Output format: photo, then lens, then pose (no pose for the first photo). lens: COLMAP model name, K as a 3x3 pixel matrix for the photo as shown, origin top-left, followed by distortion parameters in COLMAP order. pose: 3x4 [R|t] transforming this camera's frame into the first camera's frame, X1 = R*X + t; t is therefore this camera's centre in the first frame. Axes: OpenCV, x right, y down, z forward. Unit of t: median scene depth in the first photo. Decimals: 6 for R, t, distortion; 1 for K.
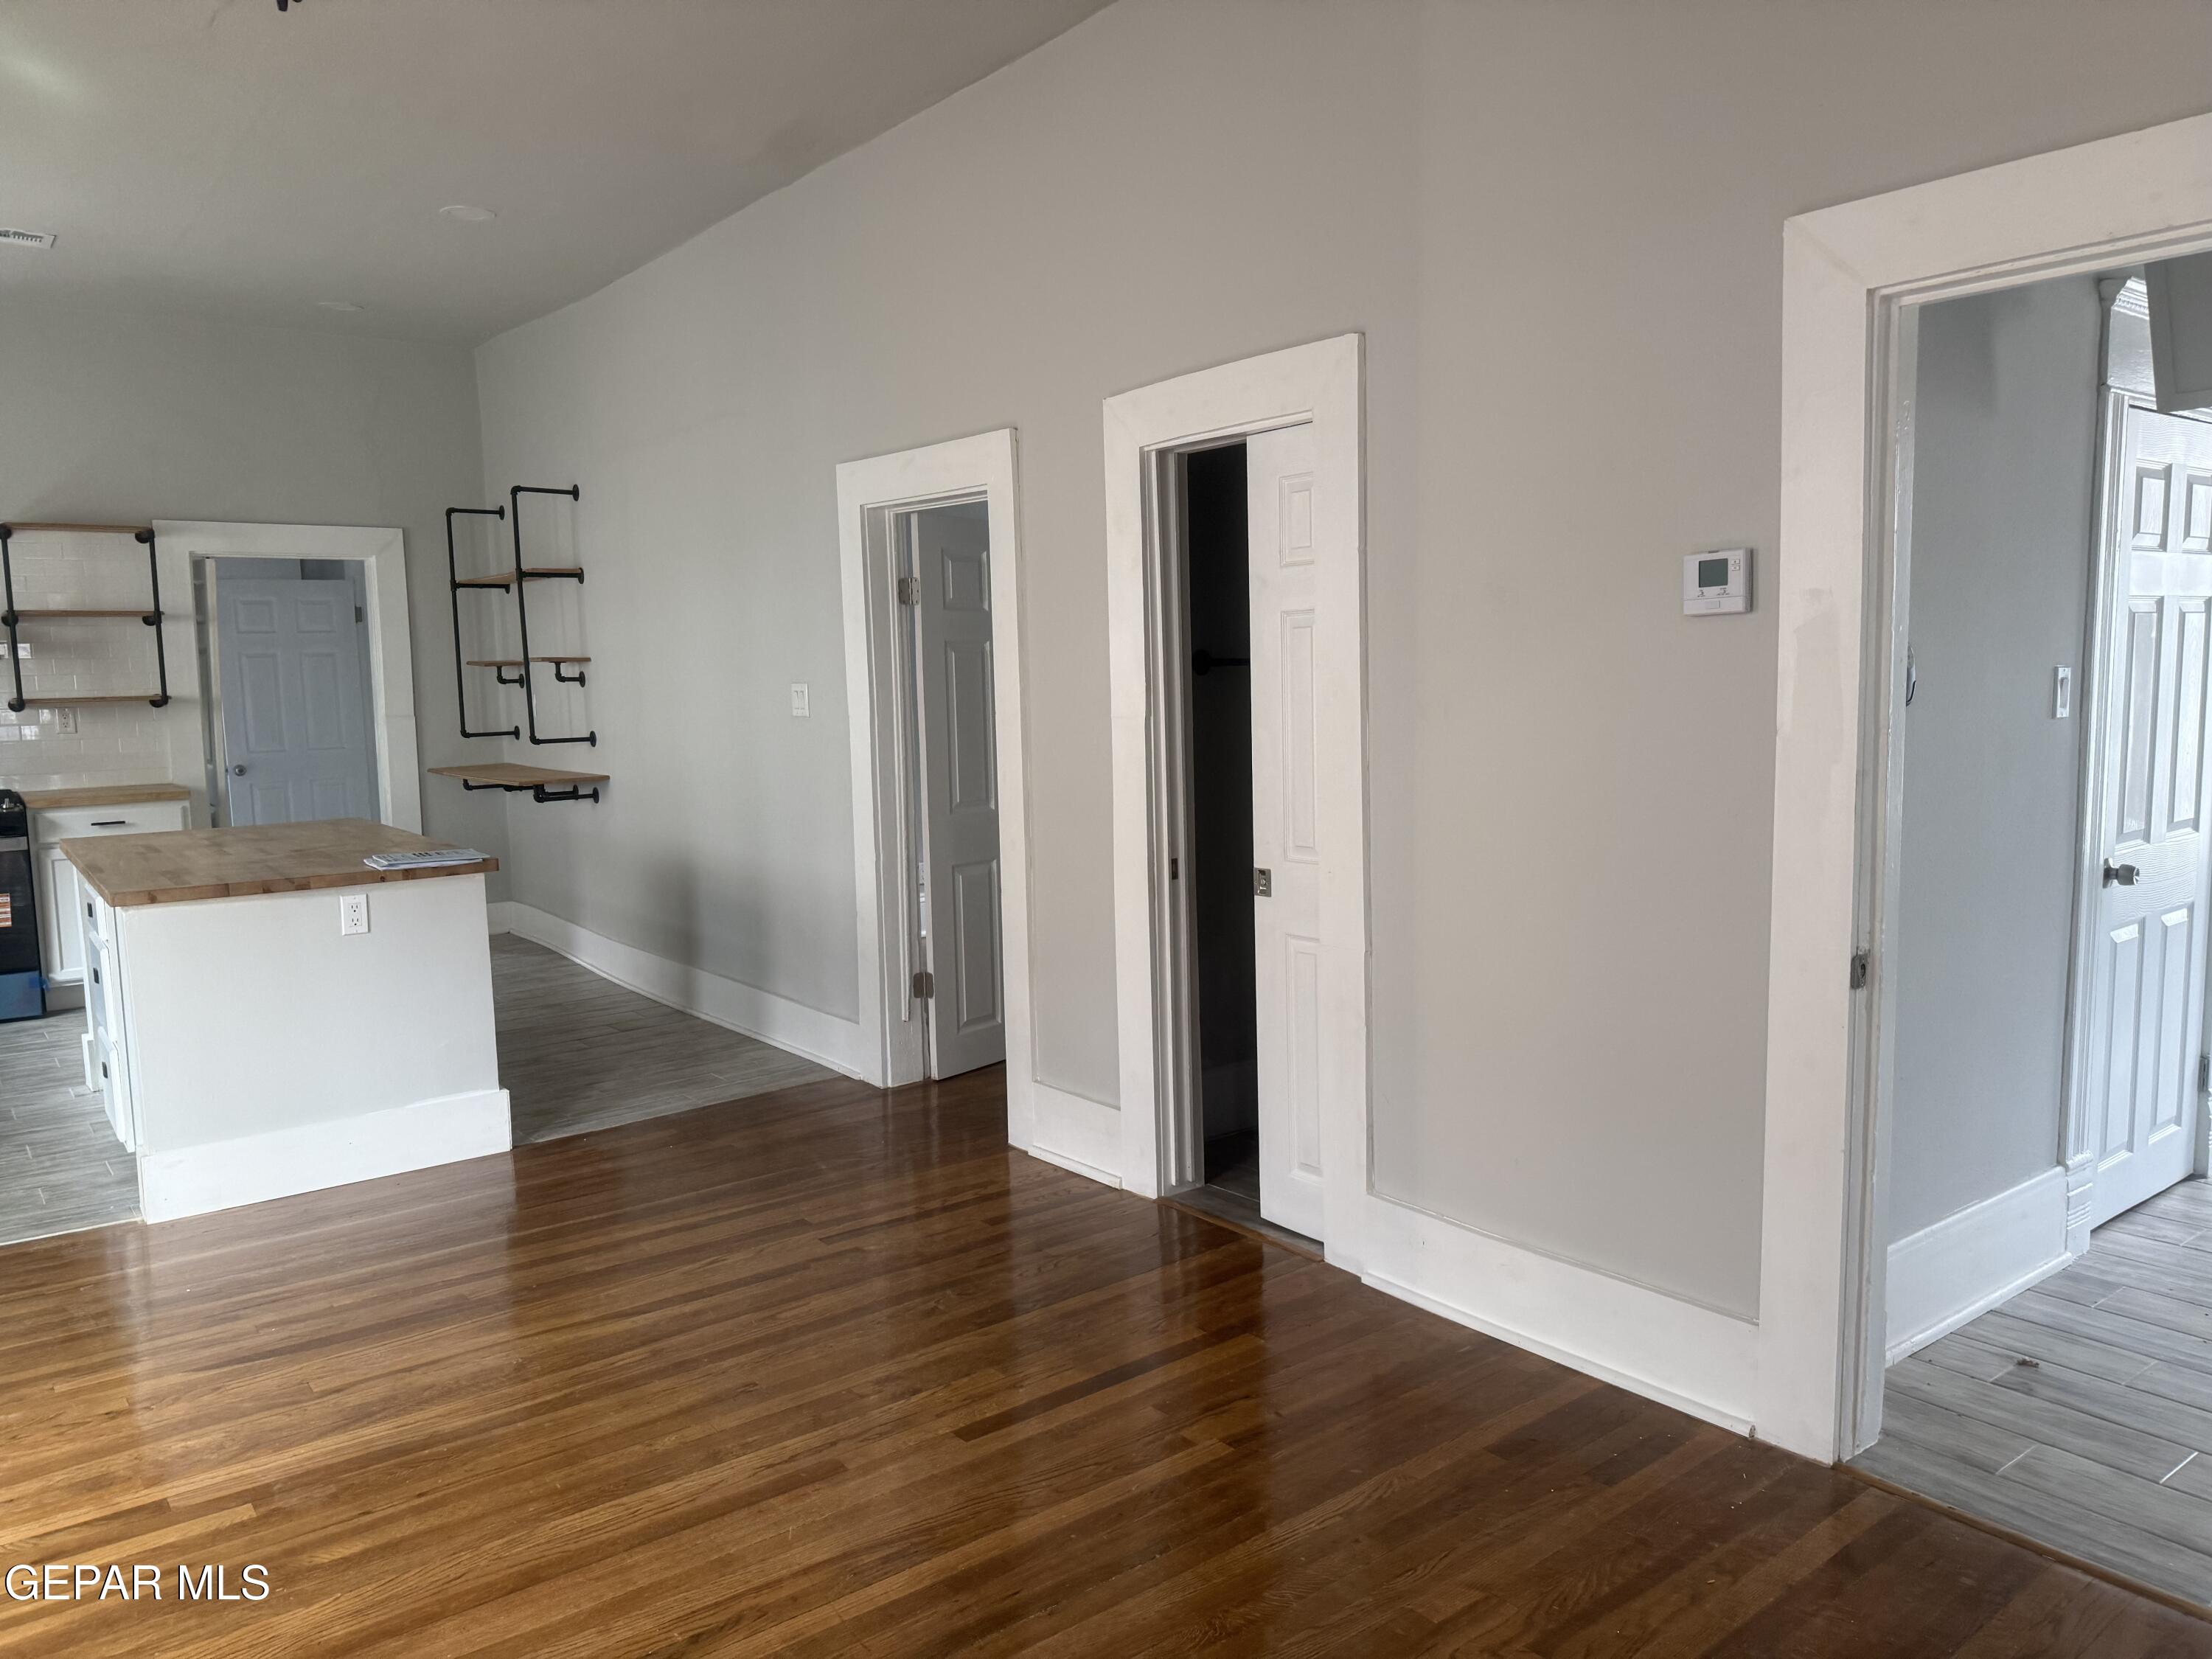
lens RADIAL K [[1571.3, 0, 1146.4], [0, 1571.3, 845.0], [0, 0, 1]] dist [0.038809, -0.055082]
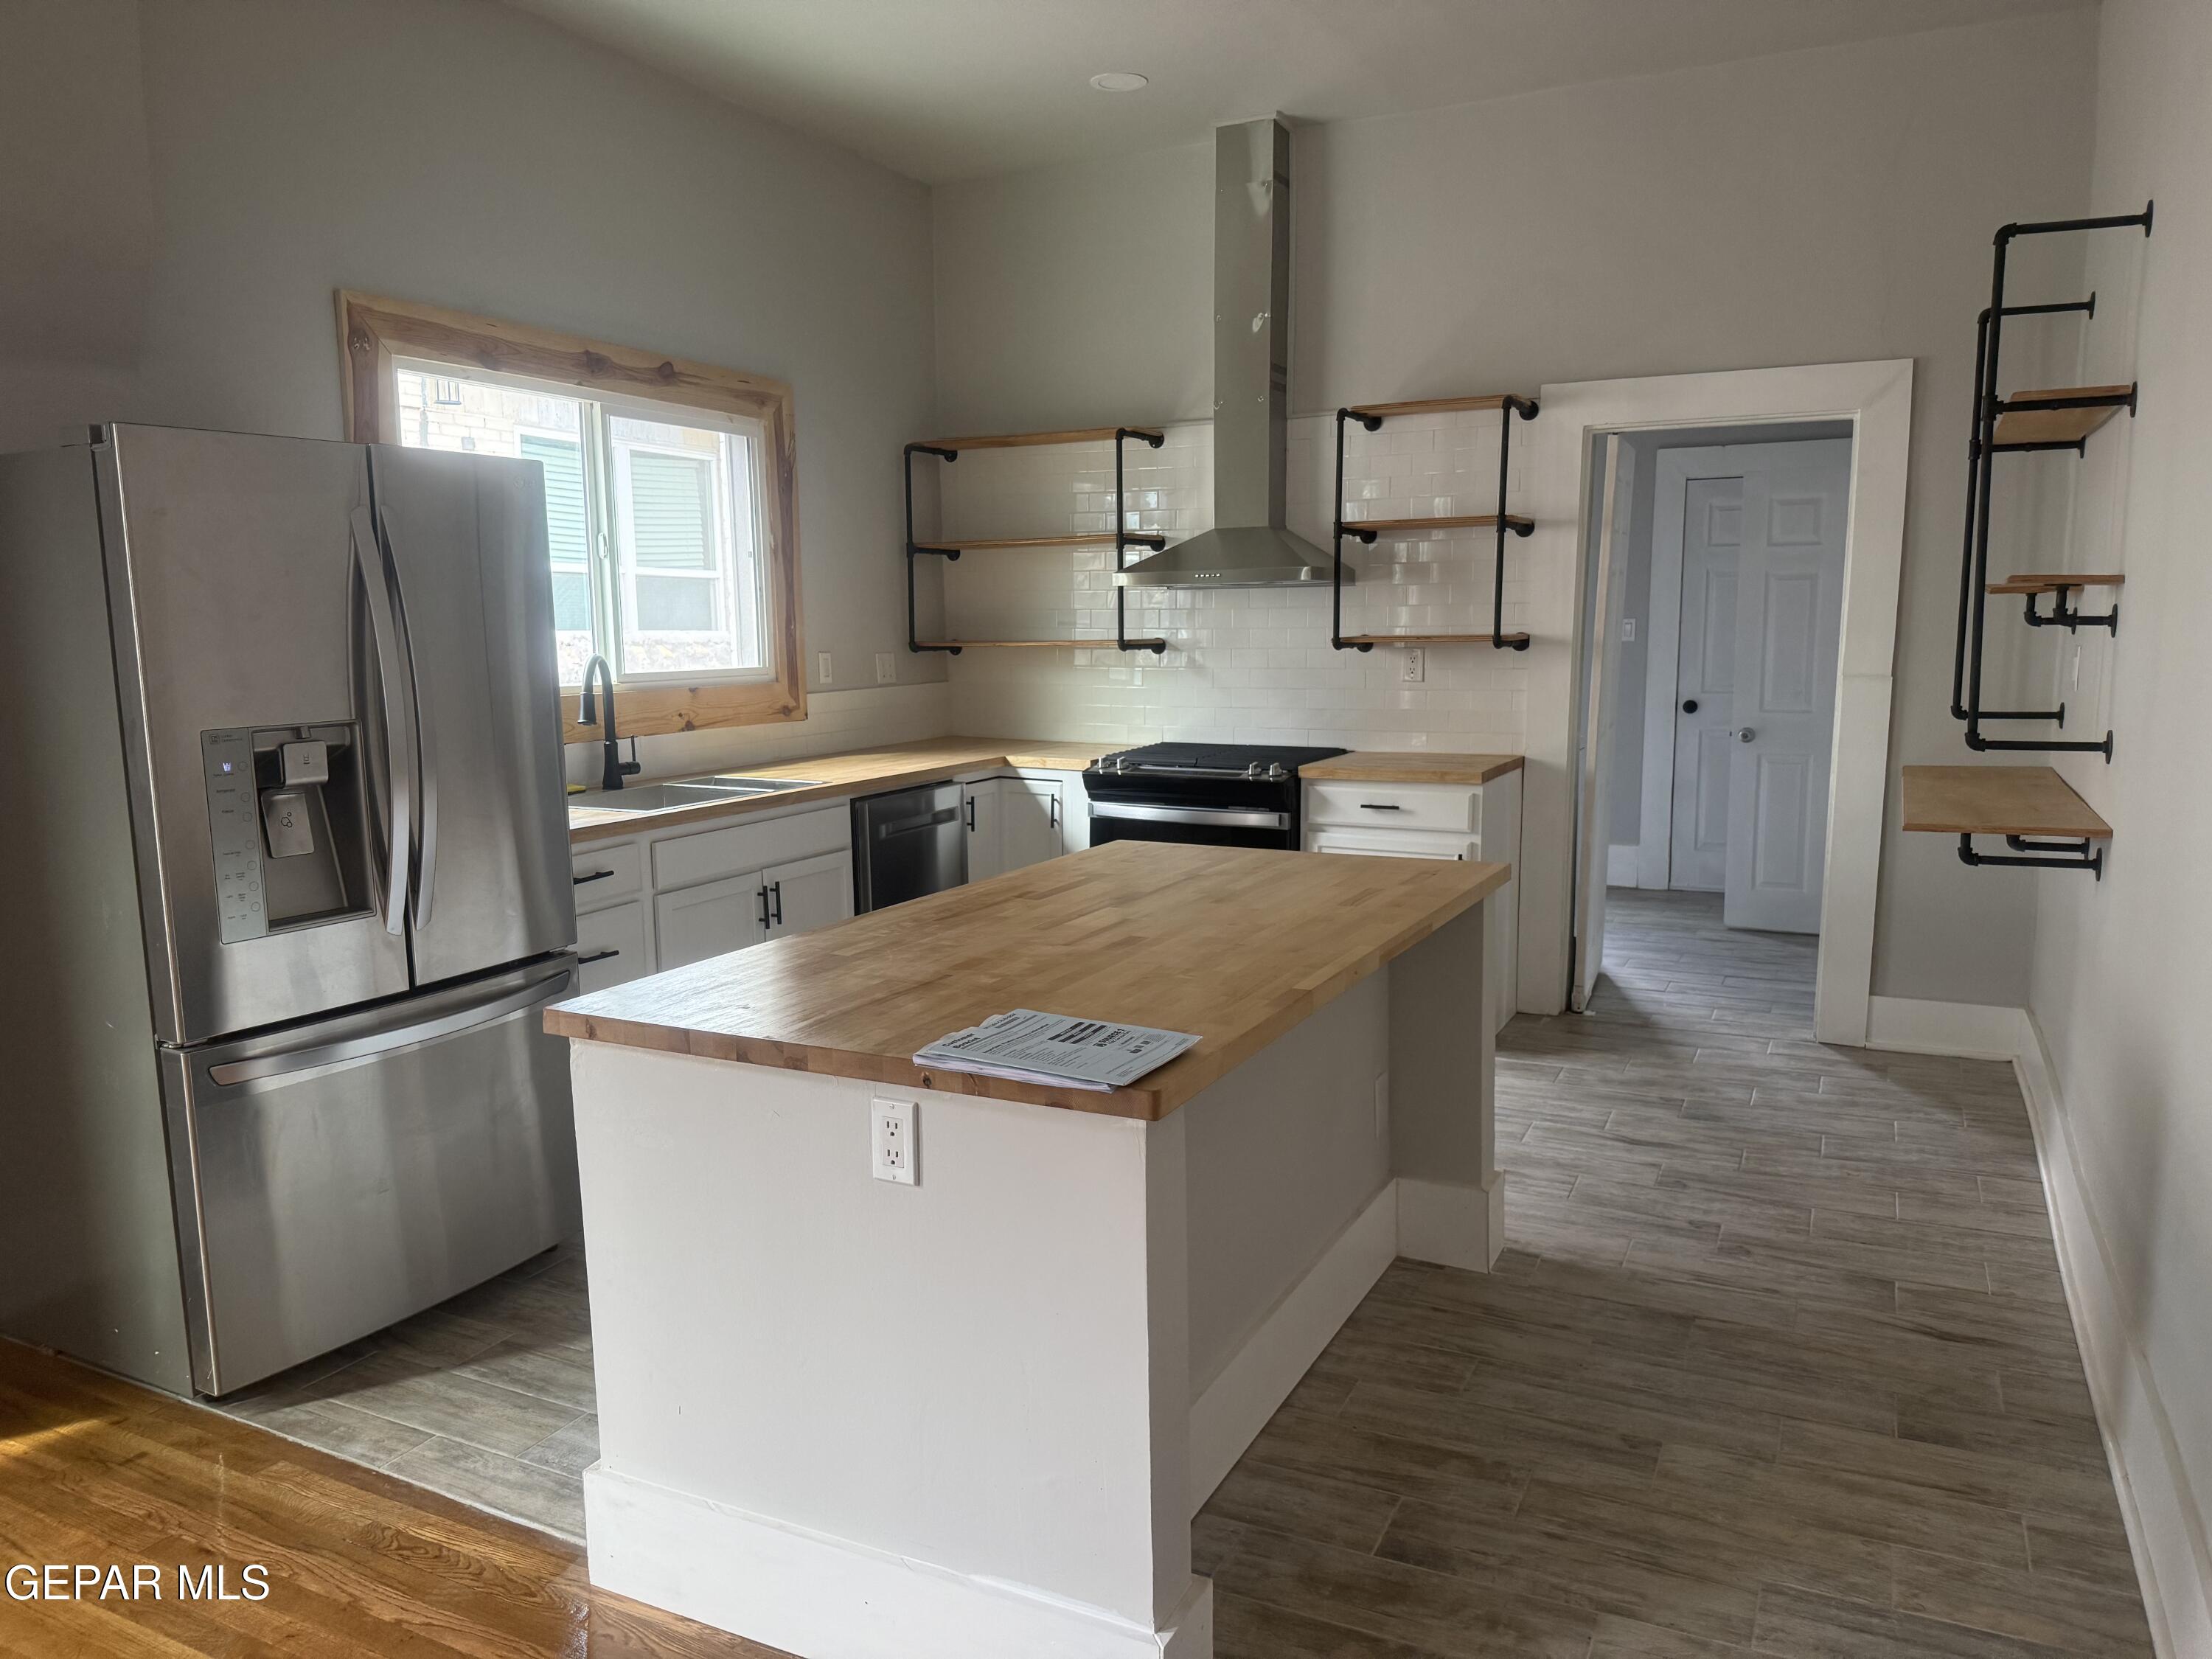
lens RADIAL K [[1571.3, 0, 1095.7], [0, 1571.3, 843.8], [0, 0, 1]] dist [0.038809, -0.055082]
pose [[0.426296, 0.144843, -0.892912, -0.079466], [-0.103123, 0.988444, 0.111106, -0.093373], [0.898686, 0.044716, 0.436306, 0.808466]]
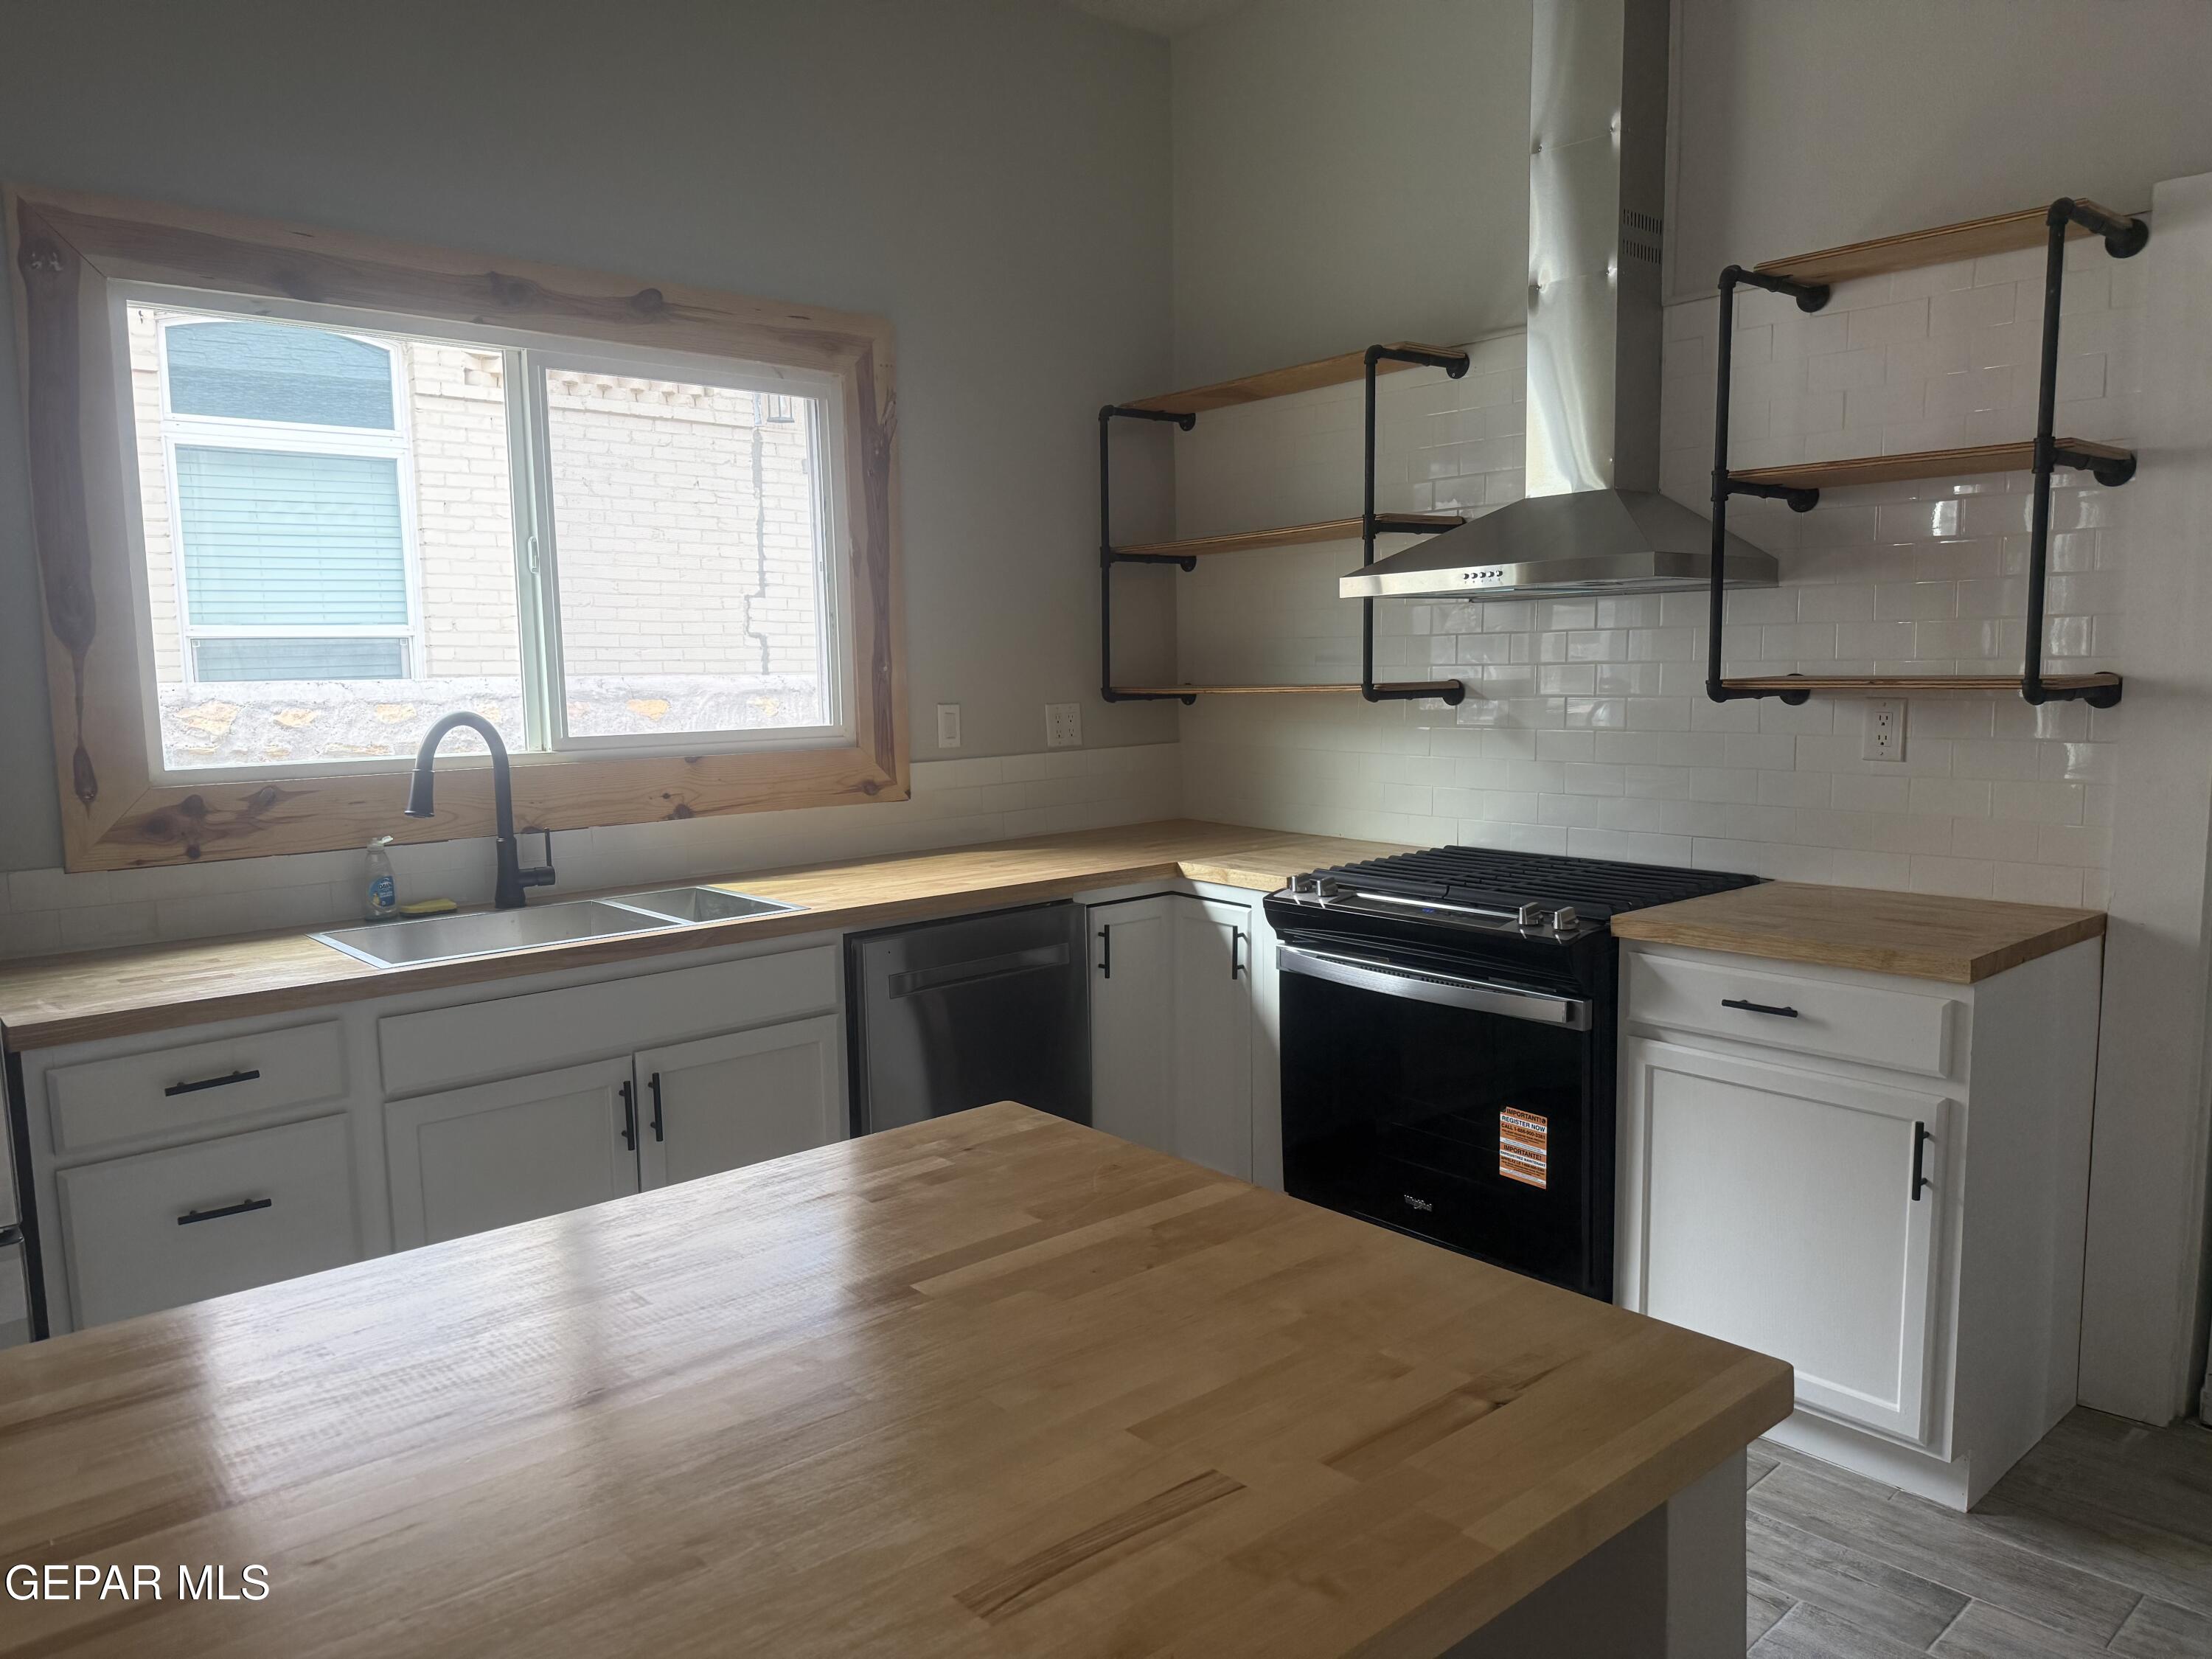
lens RADIAL K [[1571.3, 0, 1063.5], [0, 1571.3, 836.3], [0, 0, 1]] dist [0.038809, -0.055082]
pose [[0.047502, 0.130610, -0.990295, -0.420231], [-0.097851, 0.987254, 0.125516, -0.124831], [0.994067, 0.090939, 0.059677, 1.163388]]
